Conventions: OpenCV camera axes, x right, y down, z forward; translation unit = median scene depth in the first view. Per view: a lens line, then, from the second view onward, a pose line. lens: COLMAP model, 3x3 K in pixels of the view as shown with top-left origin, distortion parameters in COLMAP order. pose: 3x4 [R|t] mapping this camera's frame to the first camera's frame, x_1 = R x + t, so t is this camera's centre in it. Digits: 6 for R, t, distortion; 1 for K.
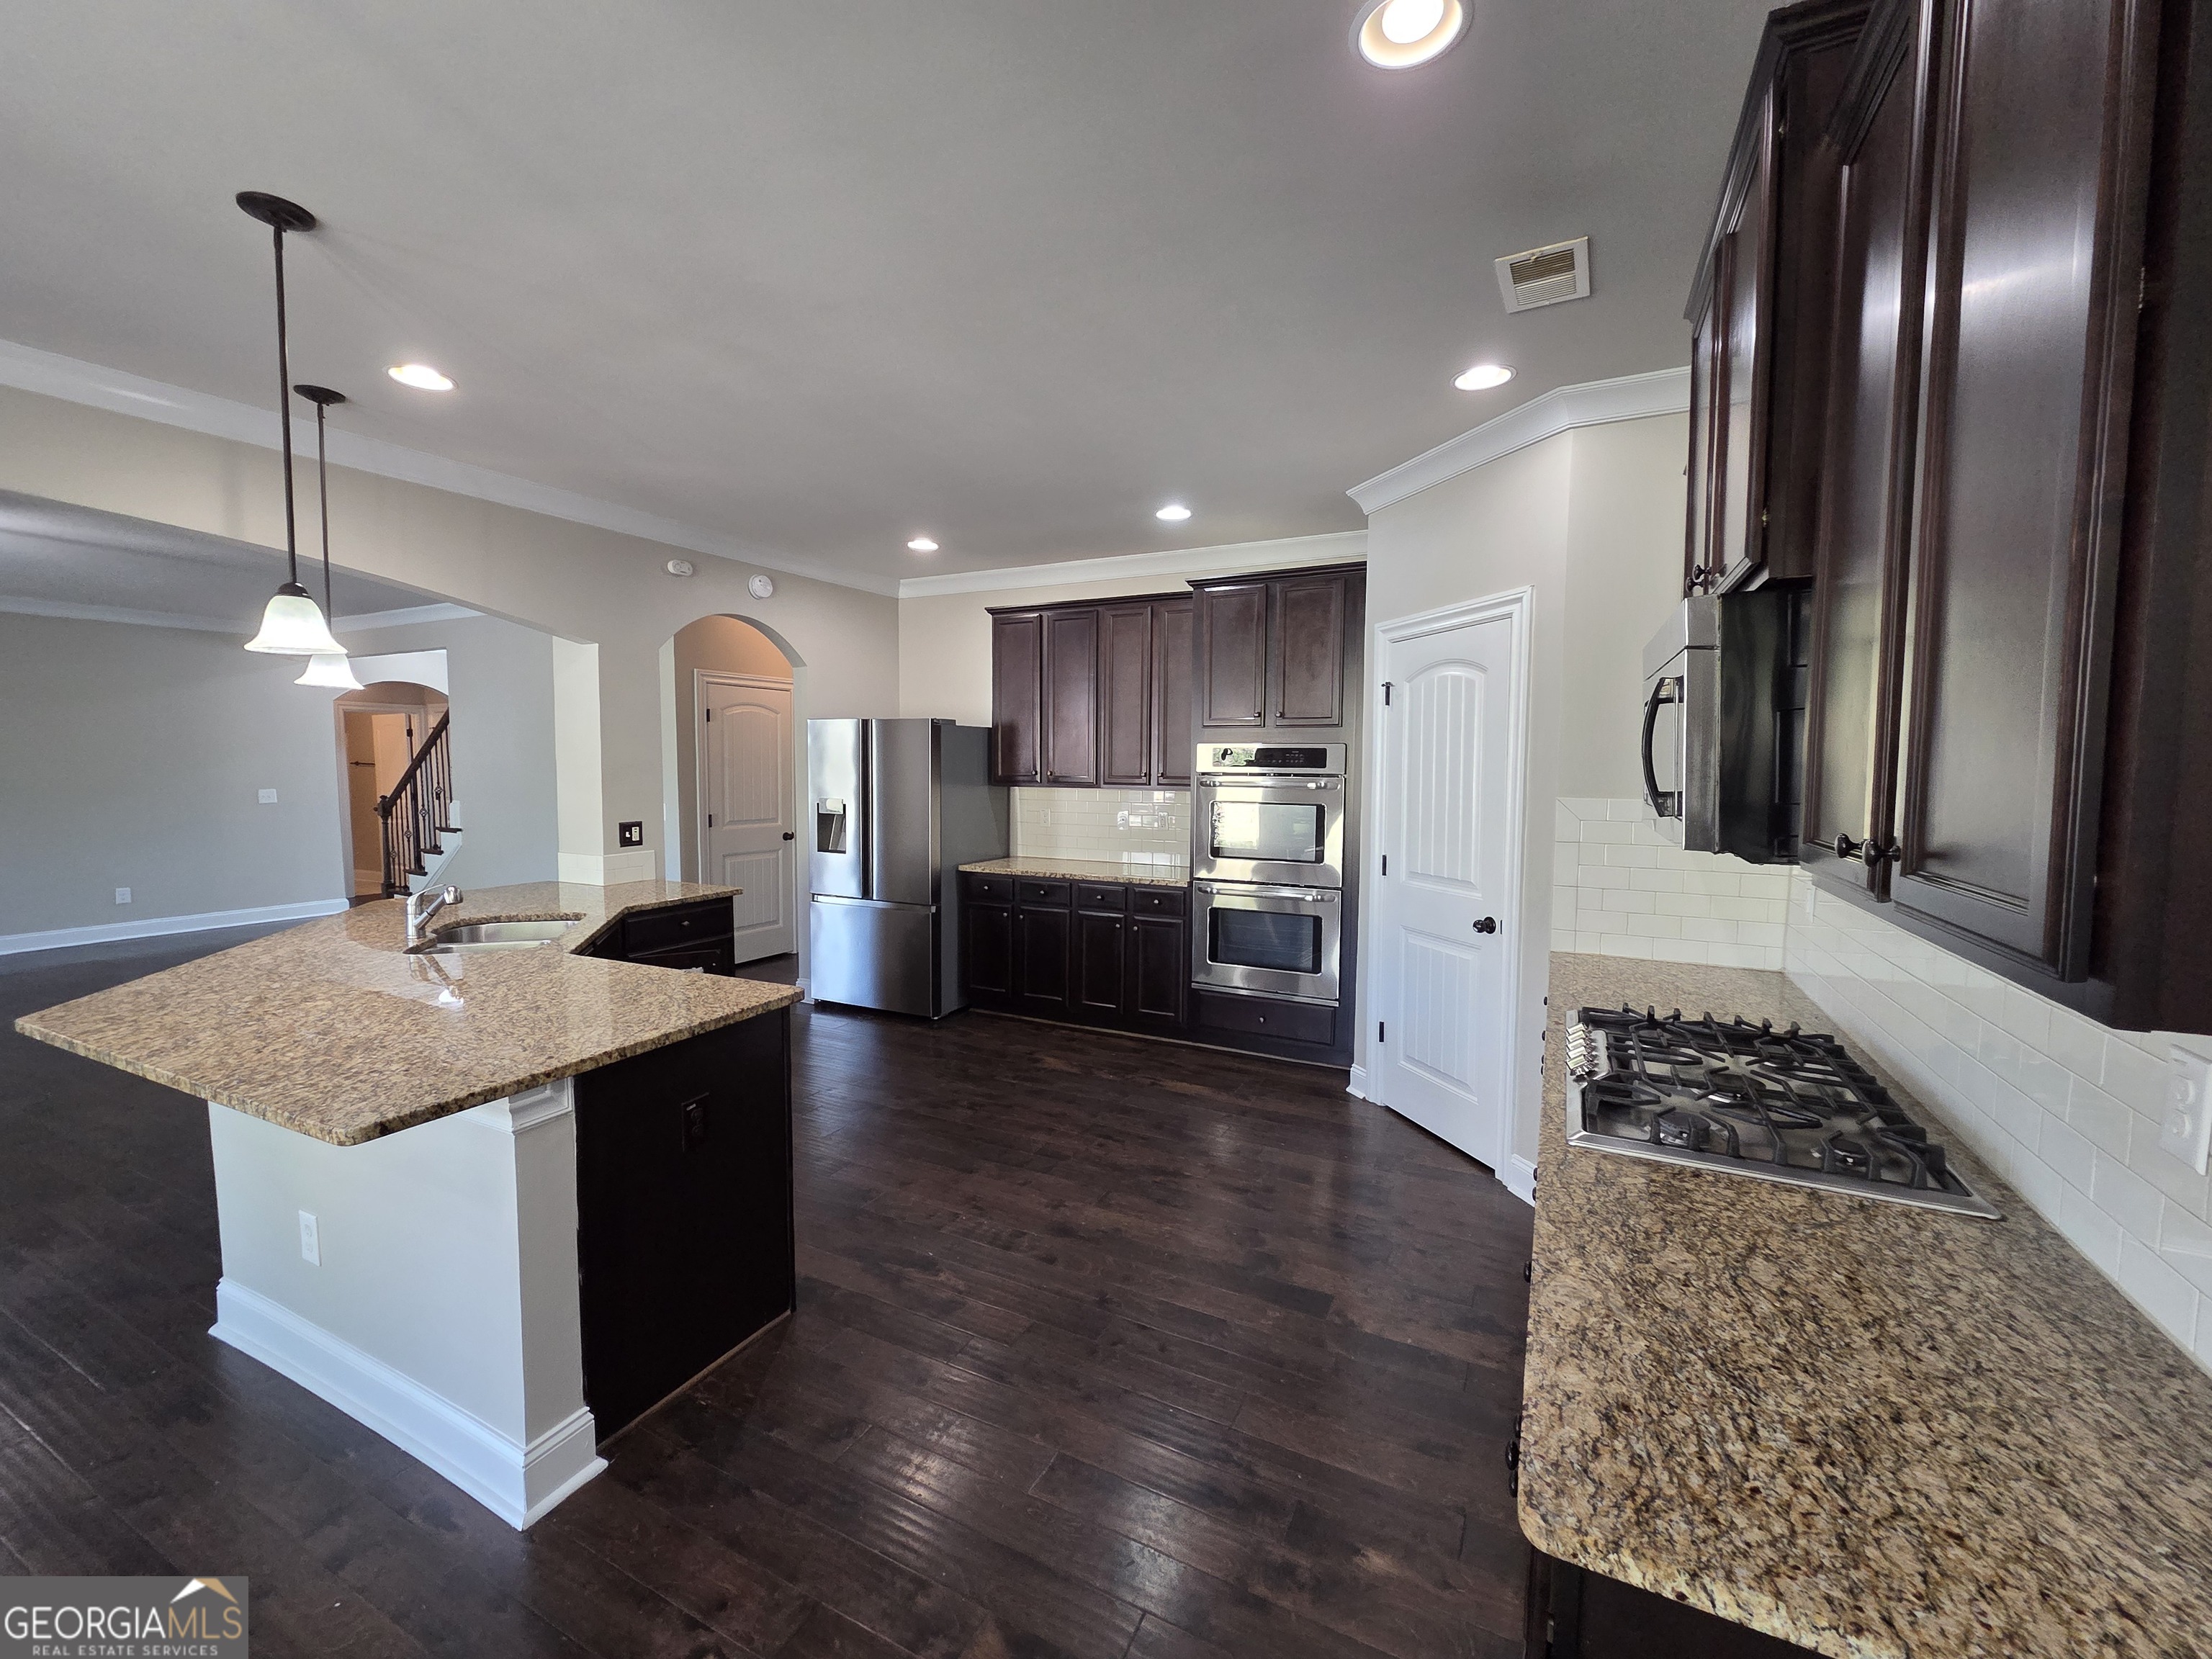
lens RADIAL K [[910.3, 0, 1088.4], [0, 910.3, 816.6], [0, 0, 1]] dist [-0.000160, 0.000330]
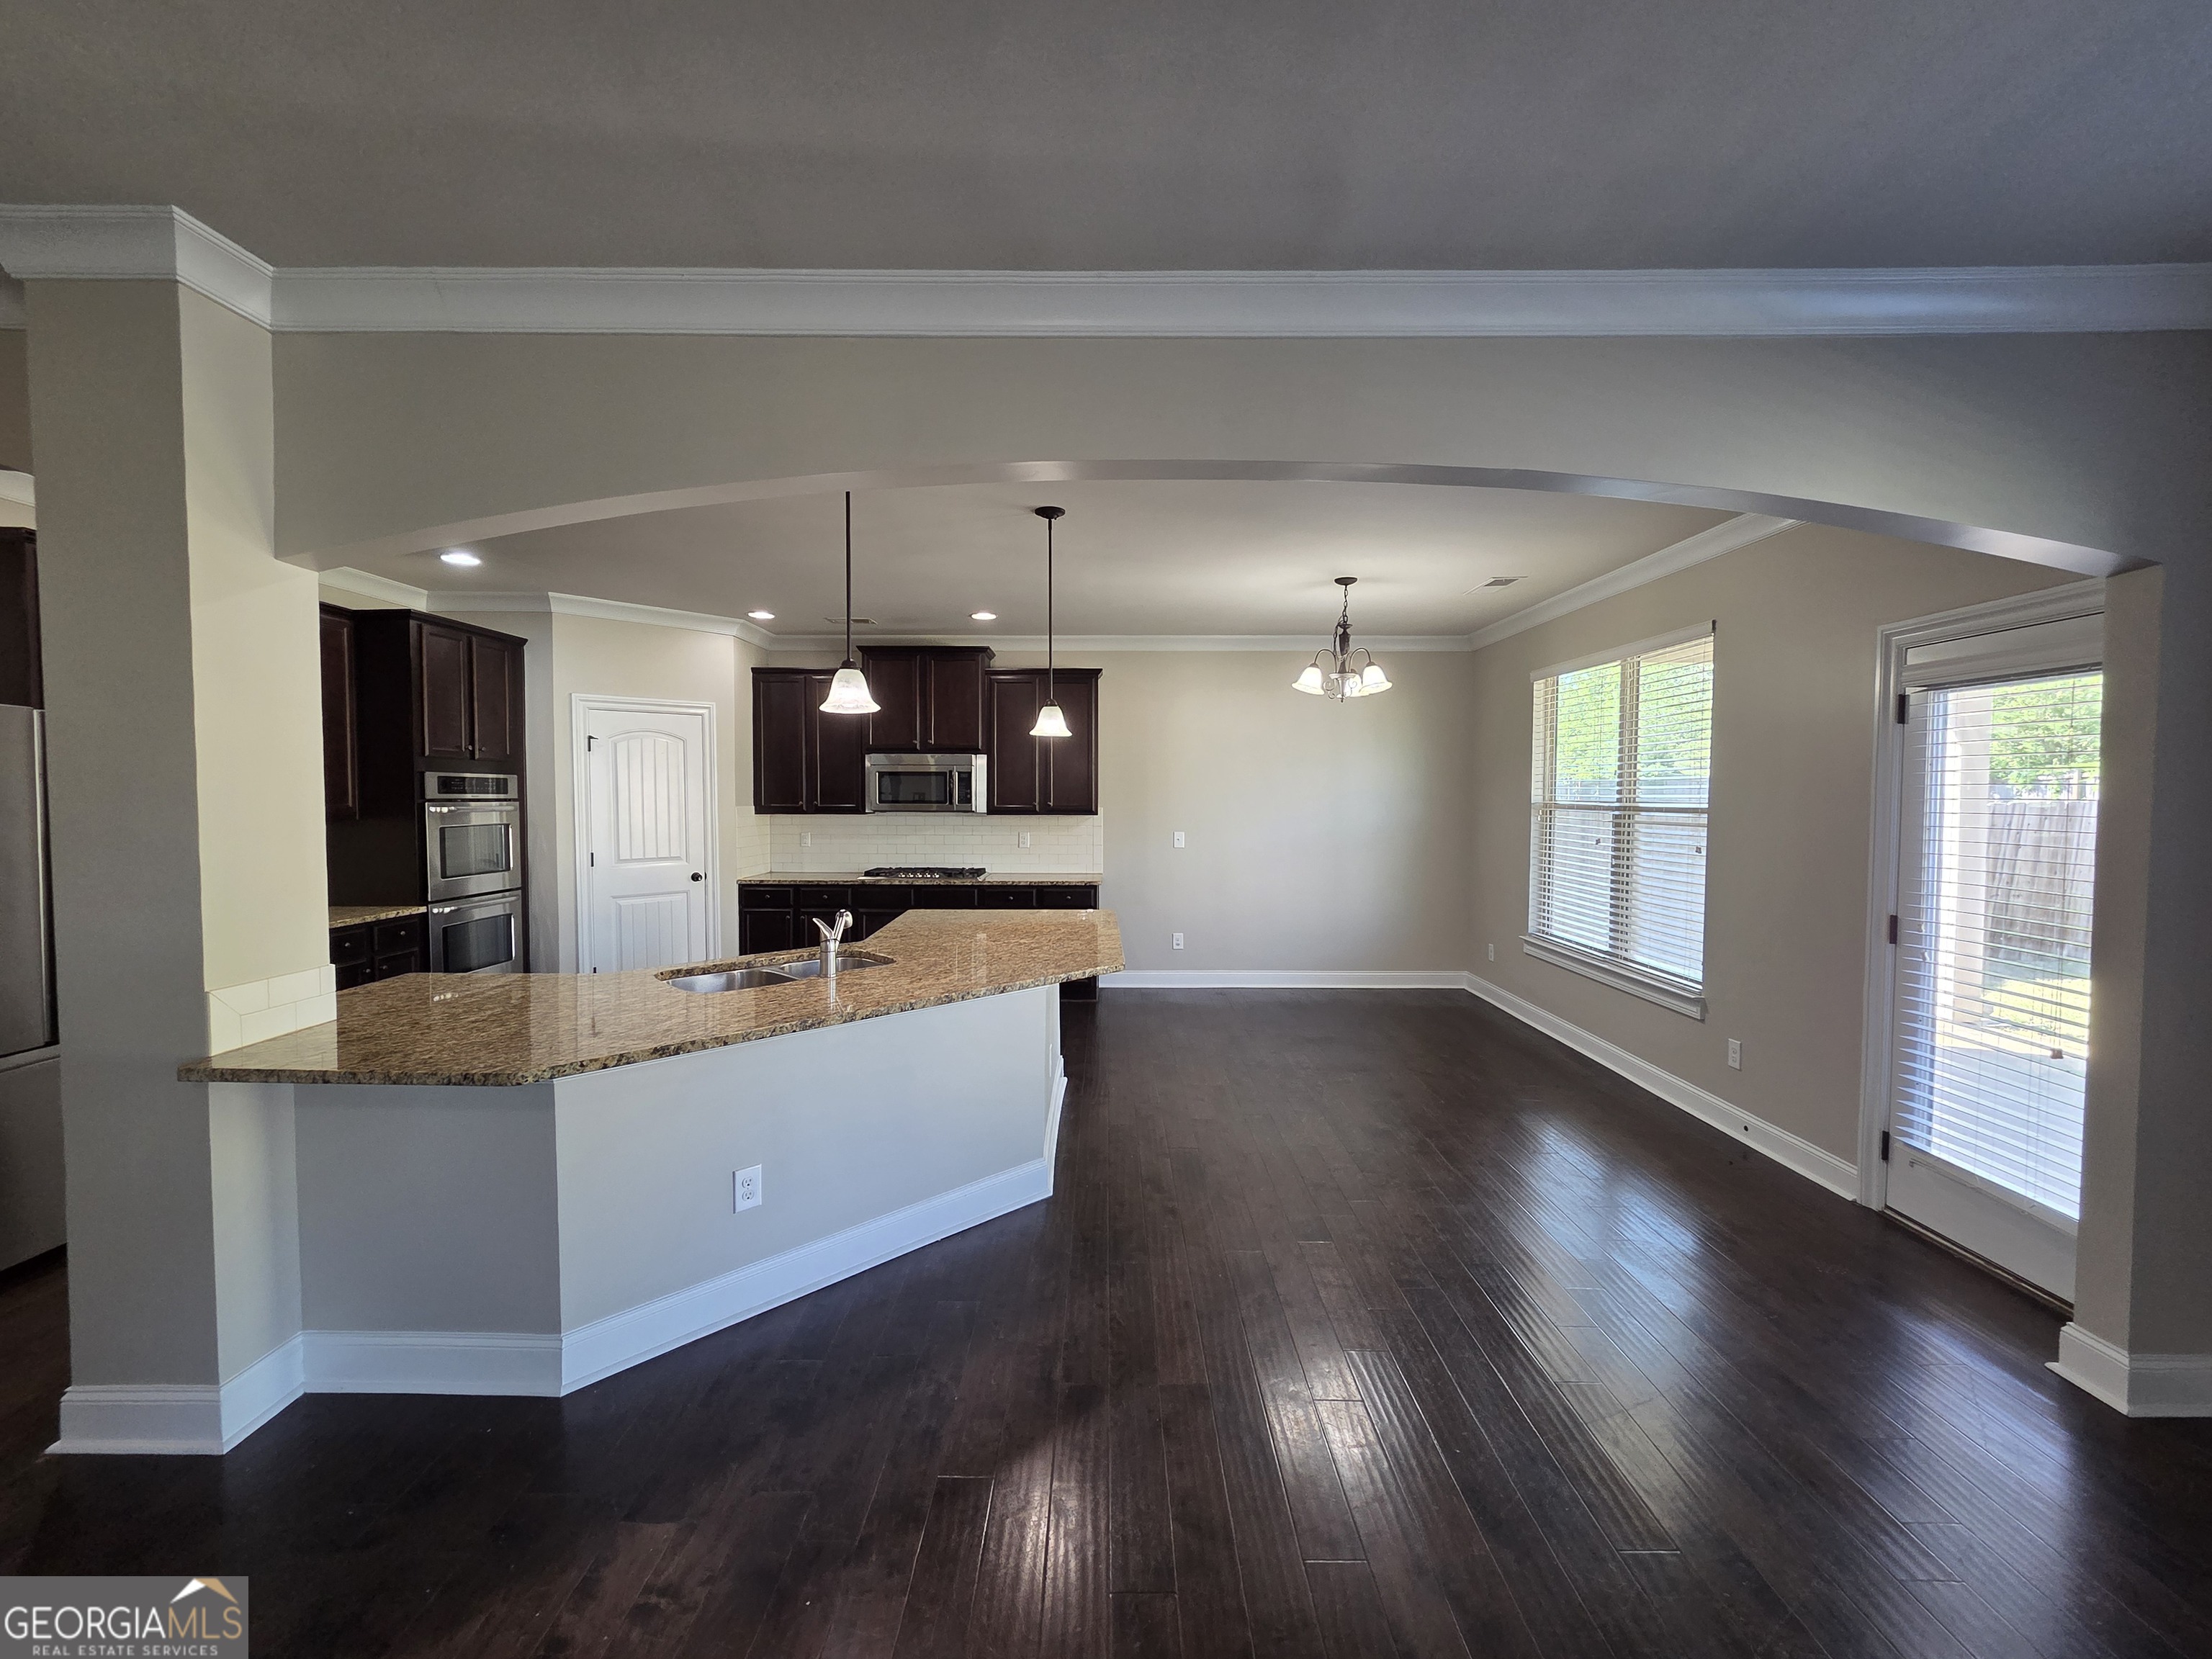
lens RADIAL K [[910.3, 0, 1104.3], [0, 910.3, 826.5], [0, 0, 1]] dist [-0.000160, 0.000330]
pose [[-0.465656, -0.038756, 0.884117, -1.275700], [0.050088, 0.996285, 0.070053, -0.058122], [-0.883547, 0.076904, -0.461985, 0.884678]]
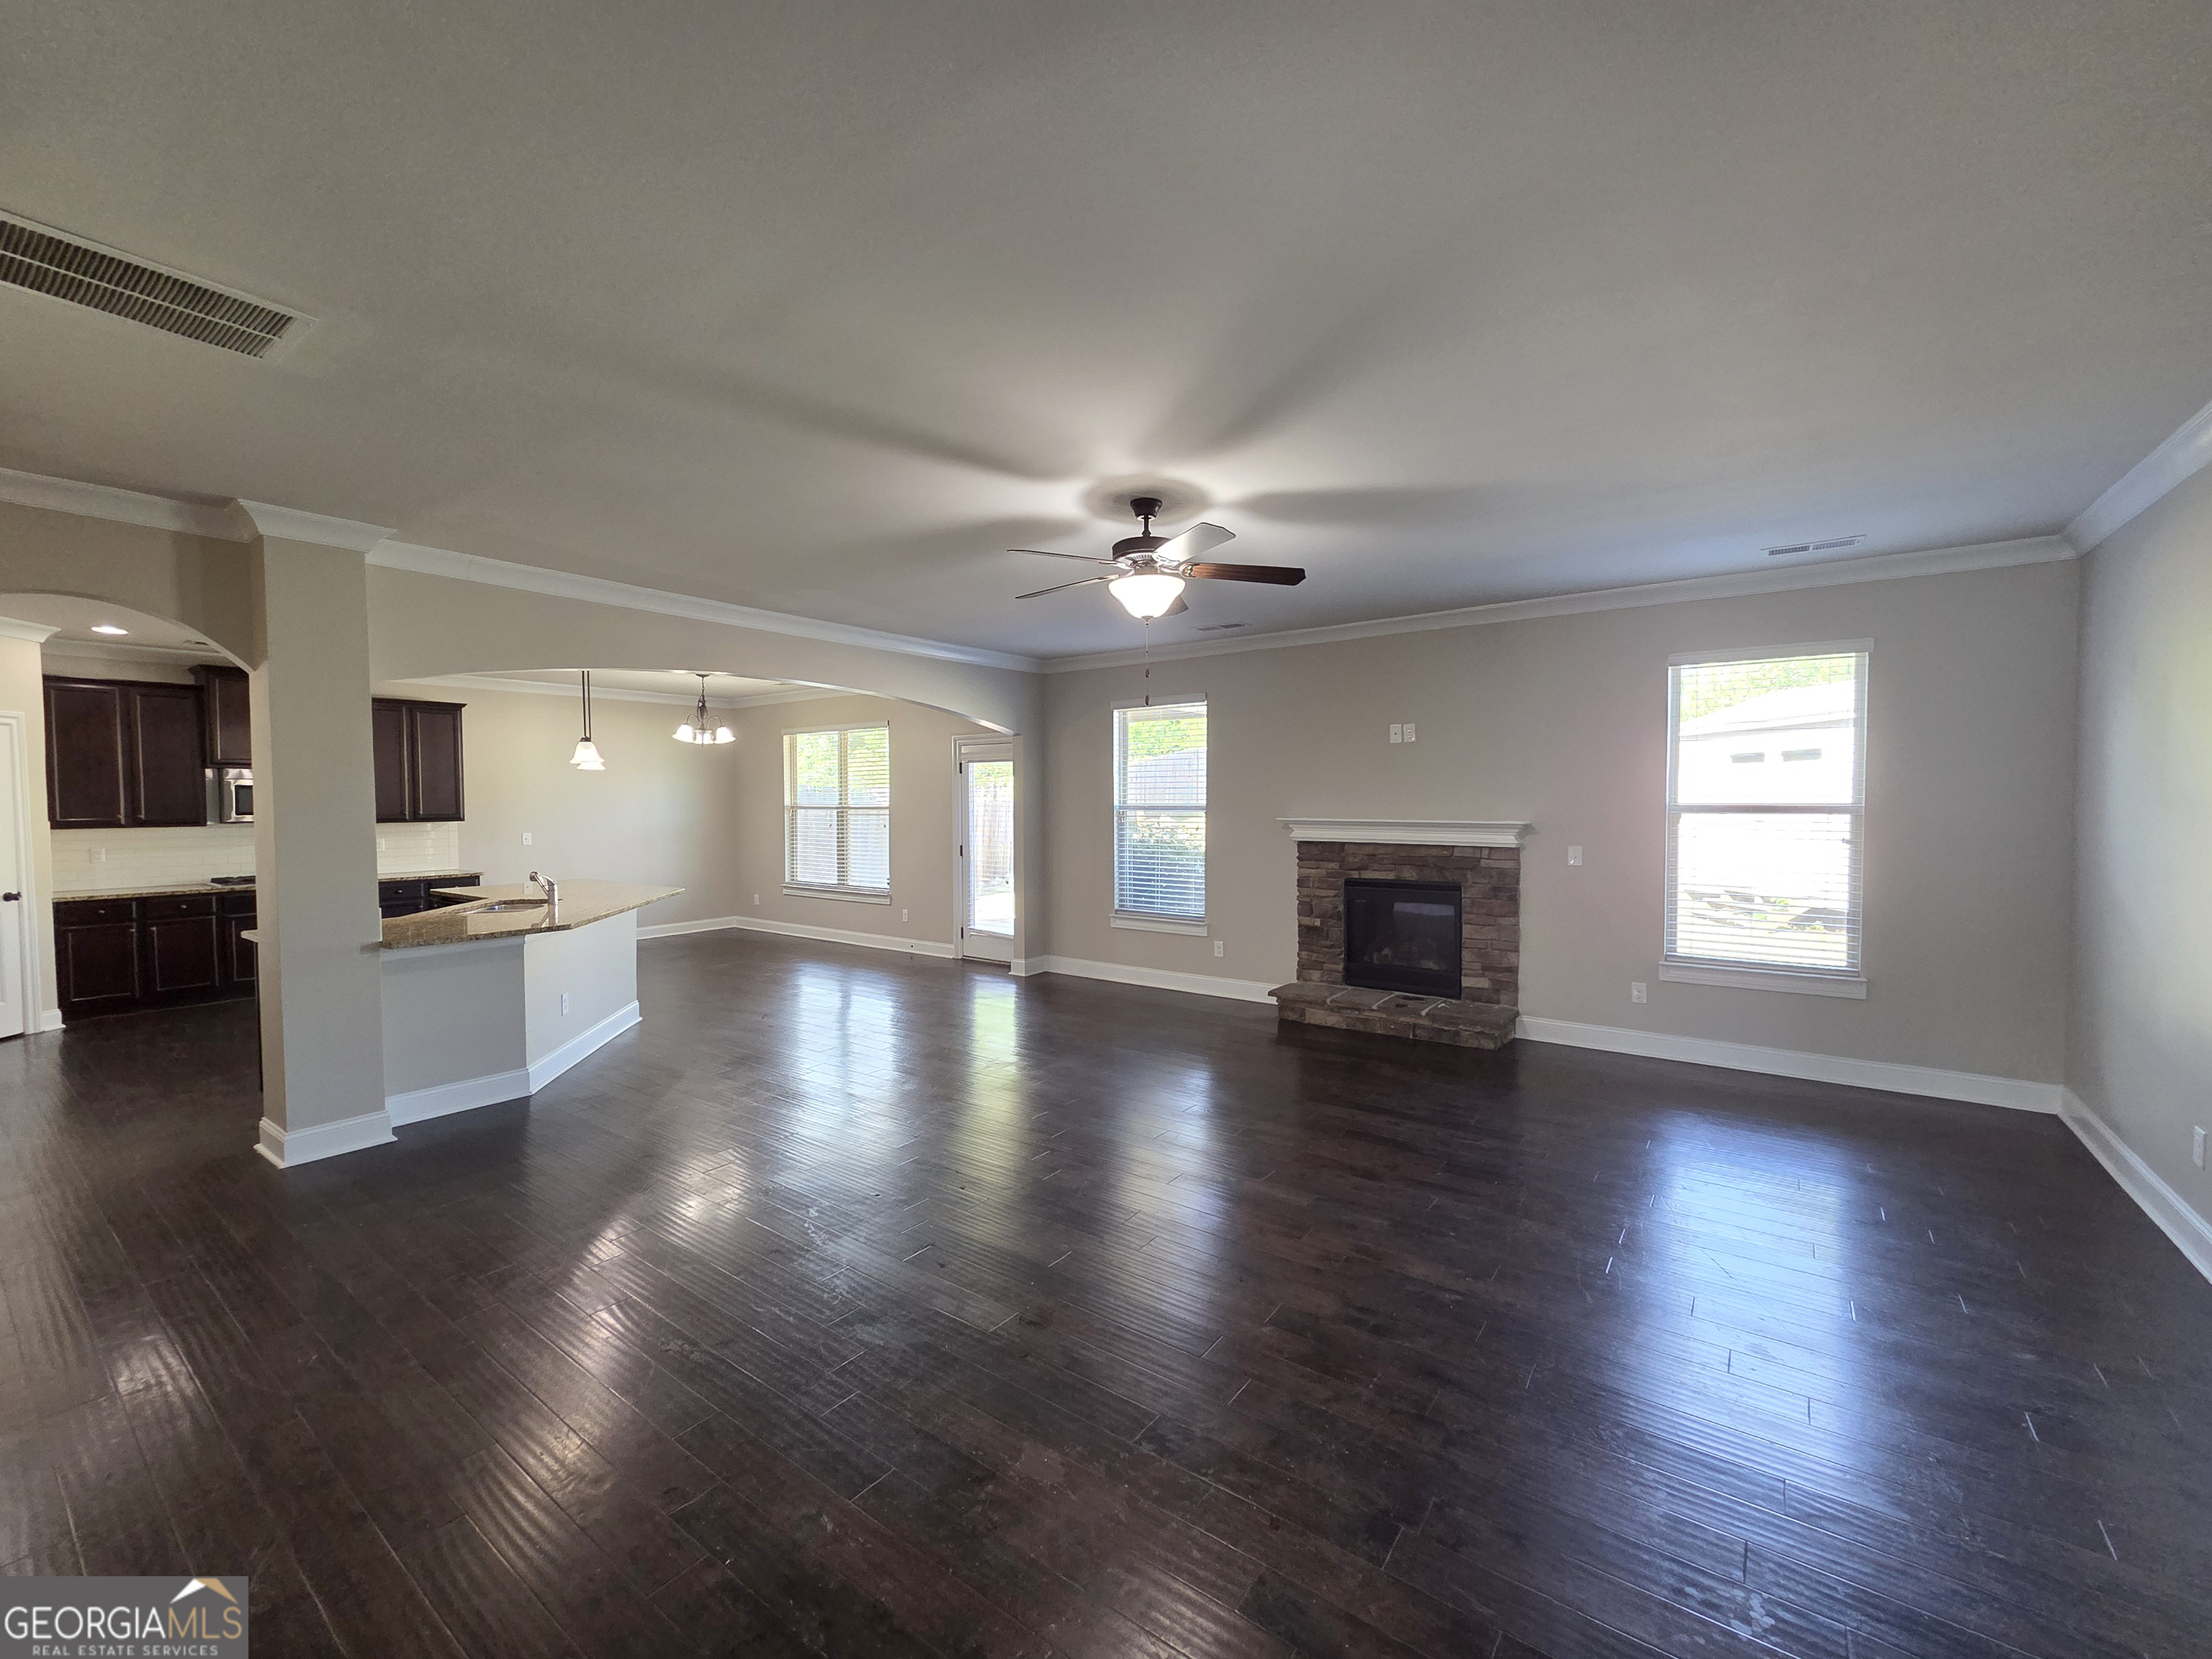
lens RADIAL K [[910.3, 0, 1092.4], [0, 910.3, 827.2], [0, 0, 1]] dist [-0.000160, 0.000330]
pose [[-0.988211, -0.003053, 0.153067, -1.513327], [0.011596, 0.995437, 0.094719, -0.125615], [-0.152658, 0.095377, -0.983666, 1.907581]]
